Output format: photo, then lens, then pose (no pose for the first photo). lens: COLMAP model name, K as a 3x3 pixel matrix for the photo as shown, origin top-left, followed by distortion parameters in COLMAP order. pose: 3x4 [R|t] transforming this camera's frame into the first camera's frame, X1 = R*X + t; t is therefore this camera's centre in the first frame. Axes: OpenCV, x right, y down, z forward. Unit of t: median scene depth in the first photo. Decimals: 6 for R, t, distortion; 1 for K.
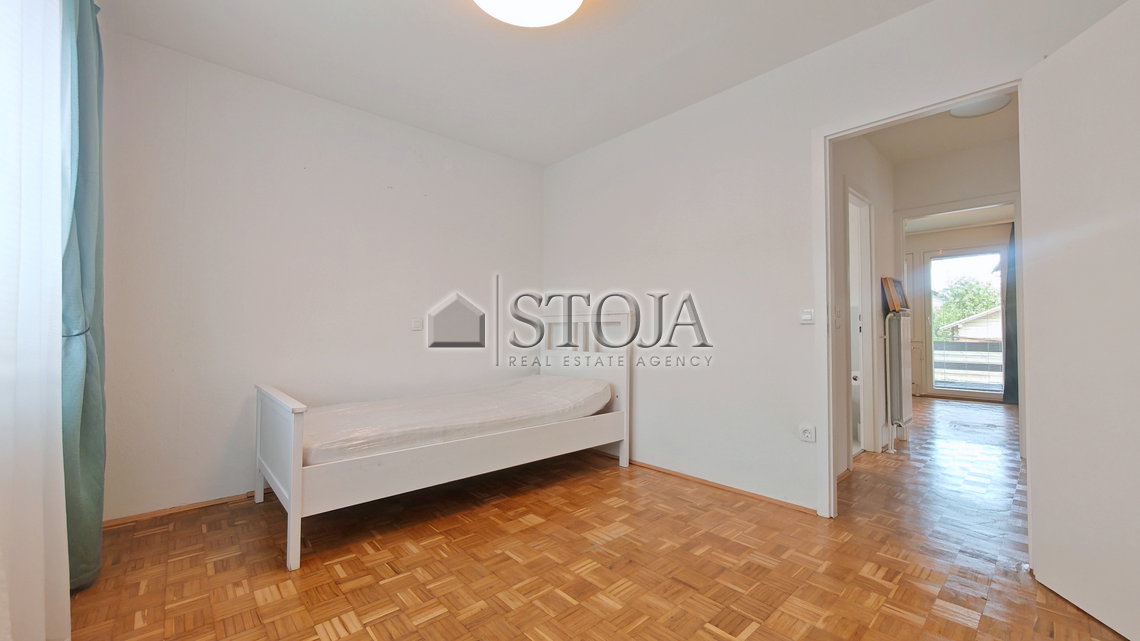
lens RADIAL K [[426.7, 0, 582.5], [0, 426.7, 327.4], [0, 0, 1]] dist [-0.005672, 0.000155]
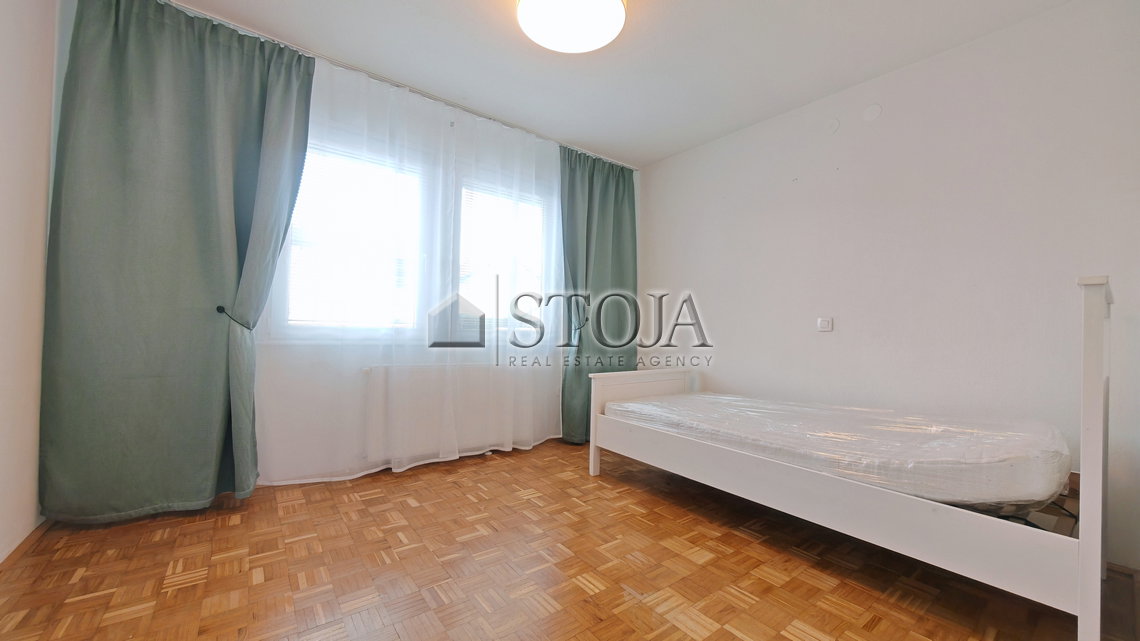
lens RADIAL K [[426.7, 0, 582.3], [0, 426.7, 322.1], [0, 0, 1]] dist [-0.005672, 0.000155]
pose [[-0.075379, -0.010014, -0.997105, 0.855589], [-0.001501, 0.999950, -0.009929, -0.010304], [0.997154, 0.000748, -0.075390, 0.939557]]
